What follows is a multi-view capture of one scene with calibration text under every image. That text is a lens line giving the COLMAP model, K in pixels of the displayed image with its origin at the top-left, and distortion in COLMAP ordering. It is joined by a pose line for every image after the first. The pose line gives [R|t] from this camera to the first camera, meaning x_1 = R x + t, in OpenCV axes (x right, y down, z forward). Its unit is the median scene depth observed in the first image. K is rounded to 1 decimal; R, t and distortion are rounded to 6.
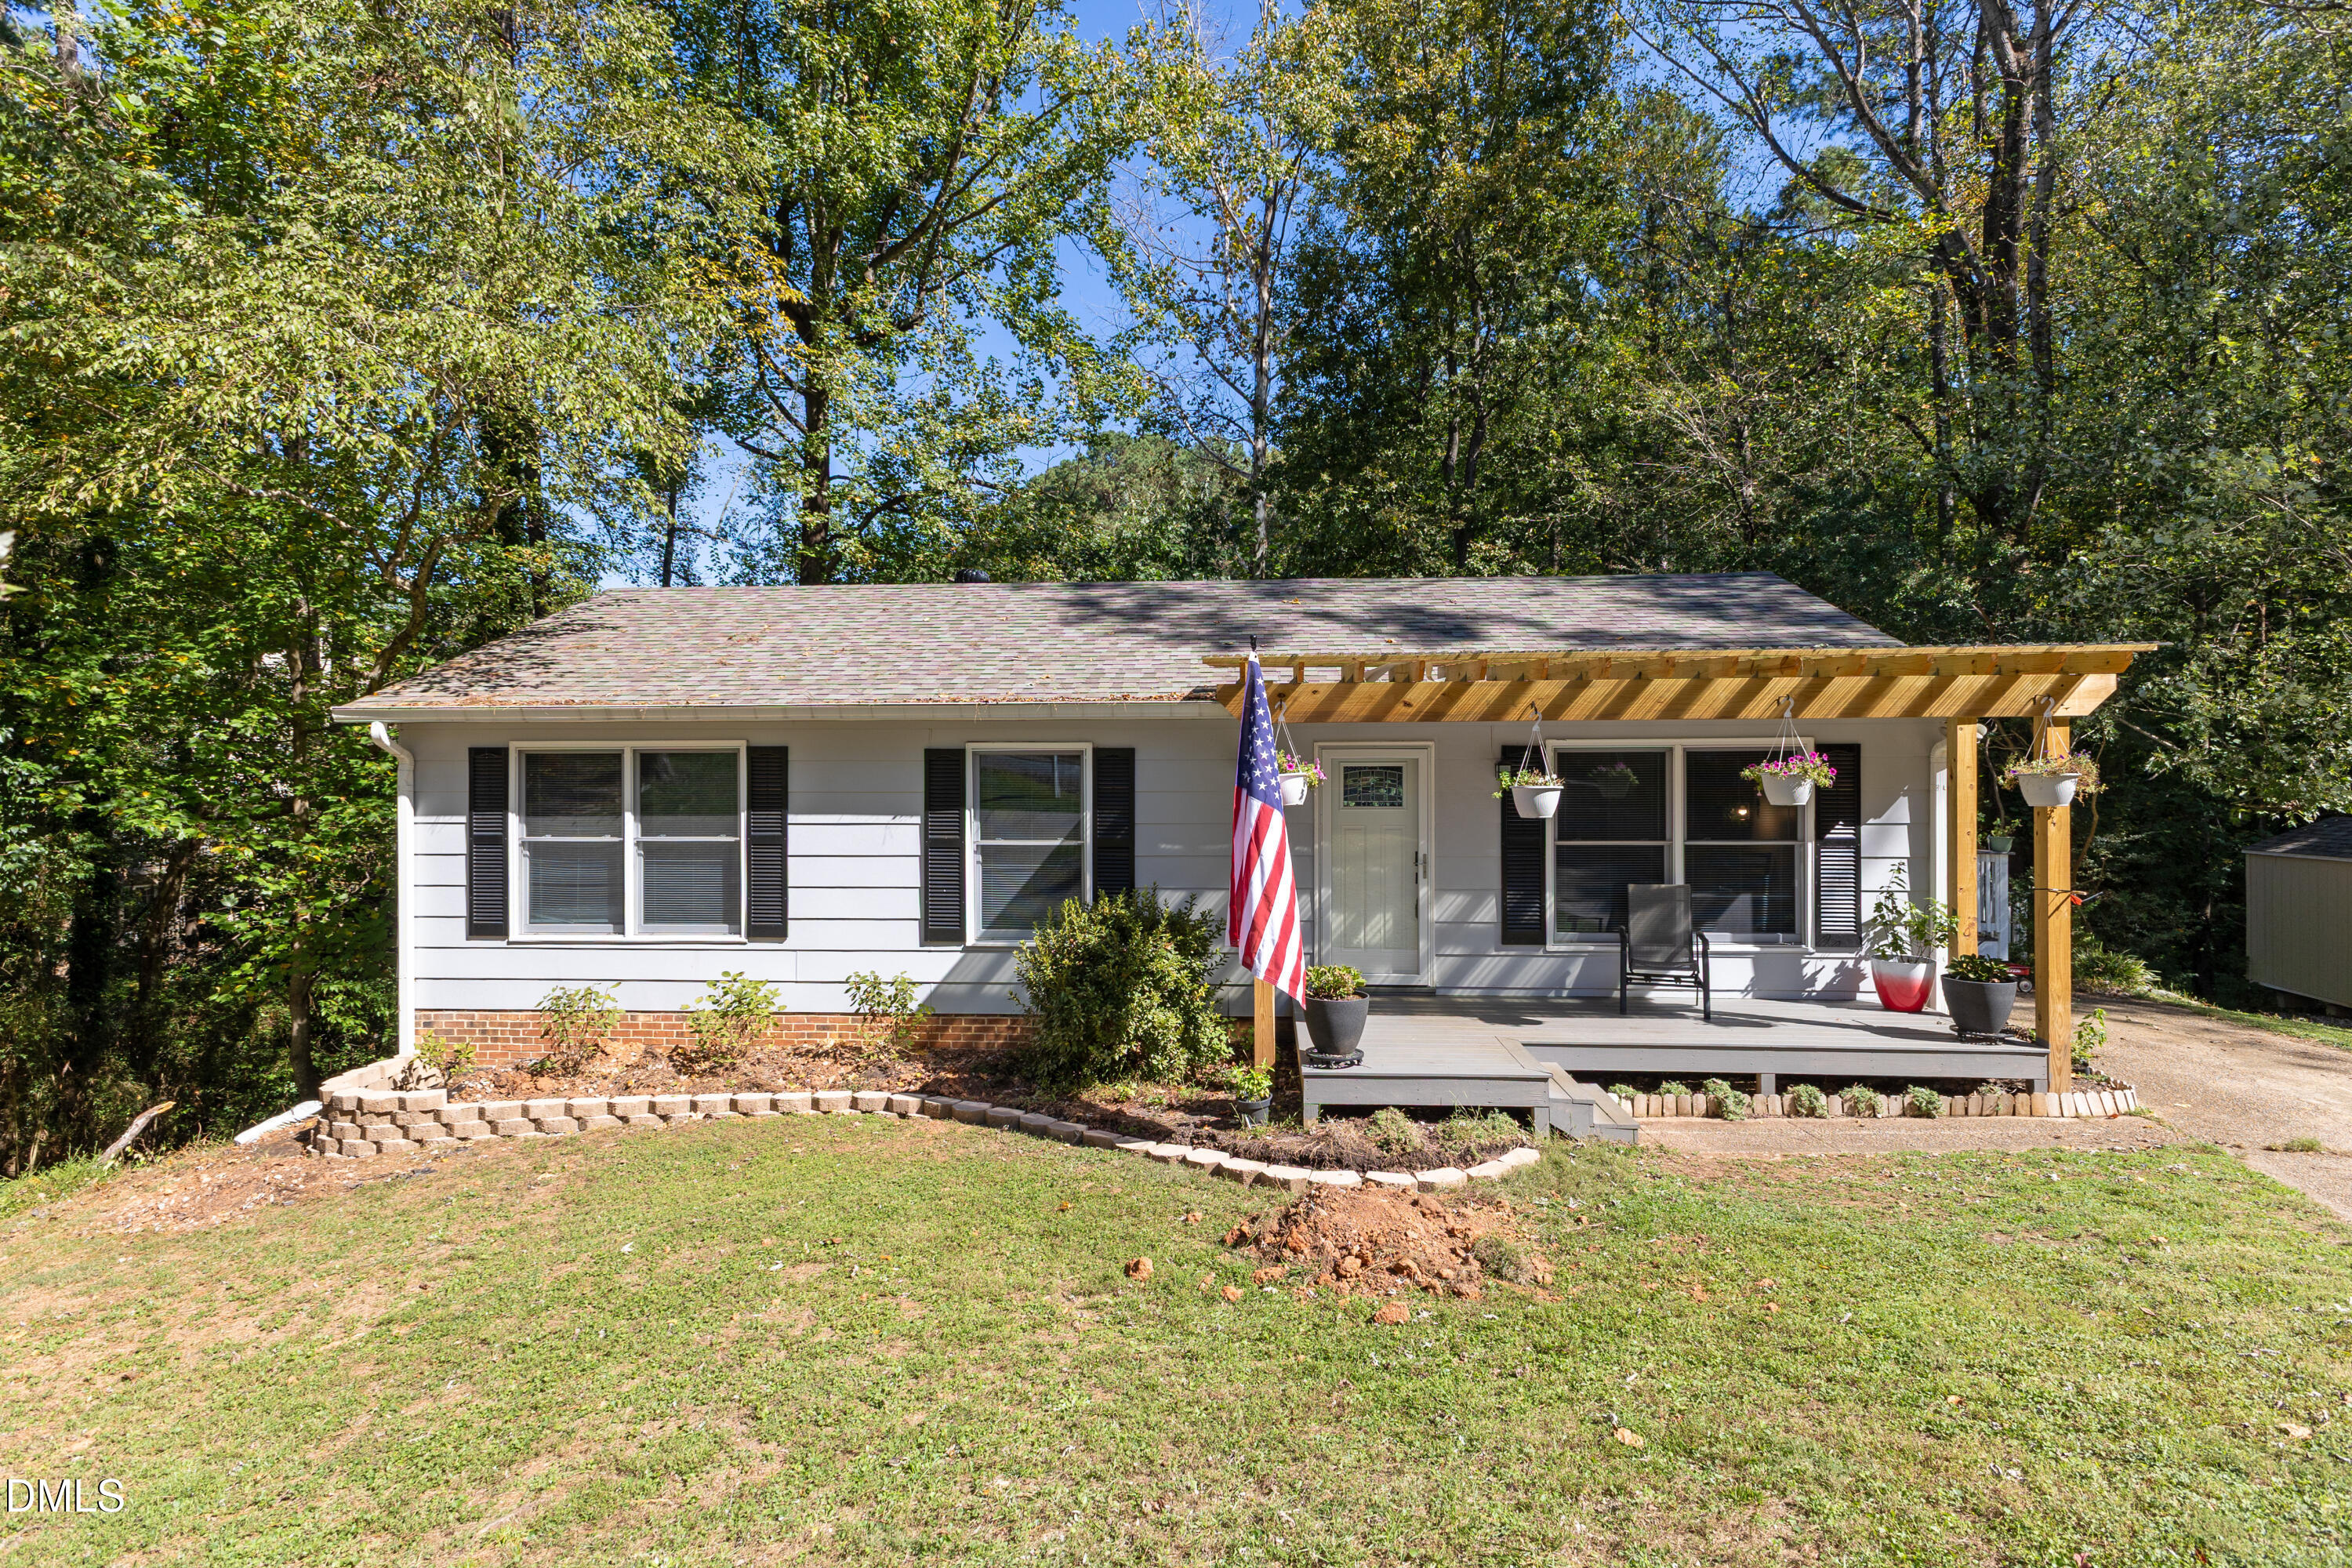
lens RADIAL K [[1103.3, 0, 1182.3], [0, 1103.3, 780.0], [0, 0, 1]] dist [0.002953, 0.000347]
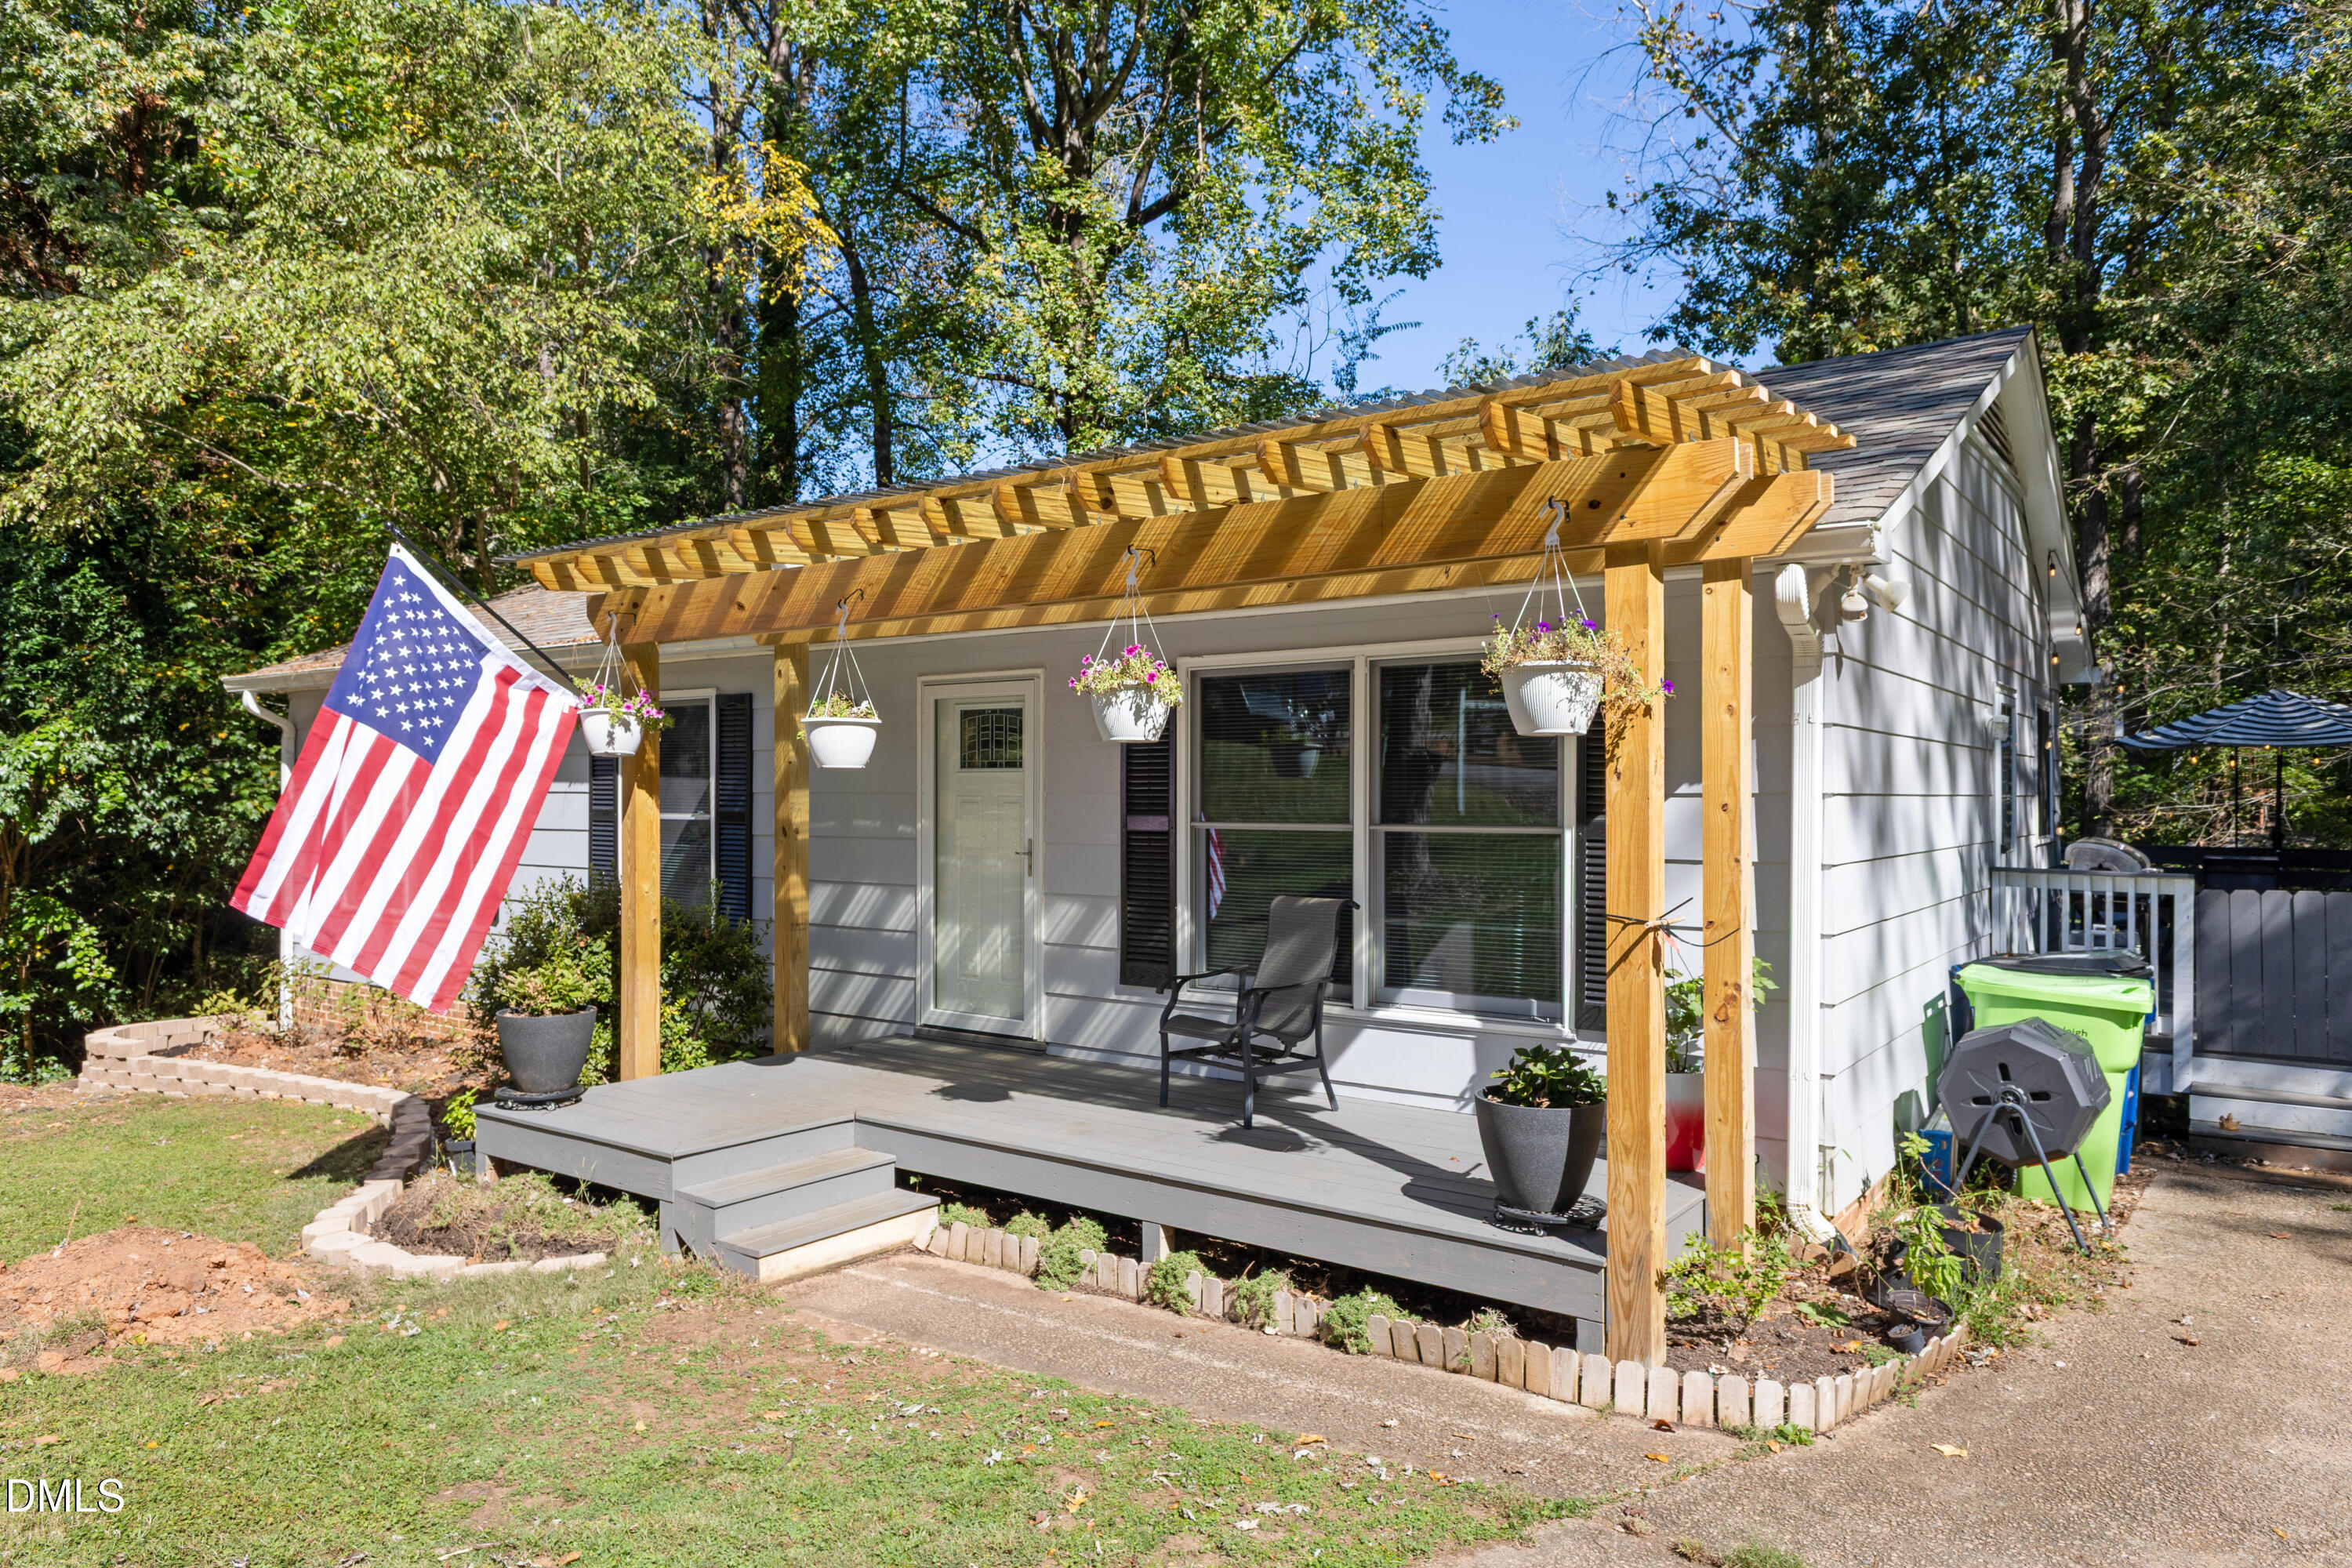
lens RADIAL K [[1416.2, 0, 1176.0], [0, 1416.2, 784.0], [0, 0, 1]] dist [0.000410, 0.000060]
pose [[0.867794, 0.003339, -0.496913, 1.008797], [-0.010408, 0.999880, -0.011458, 0.060828], [0.496815, 0.015115, 0.867725, 0.434051]]
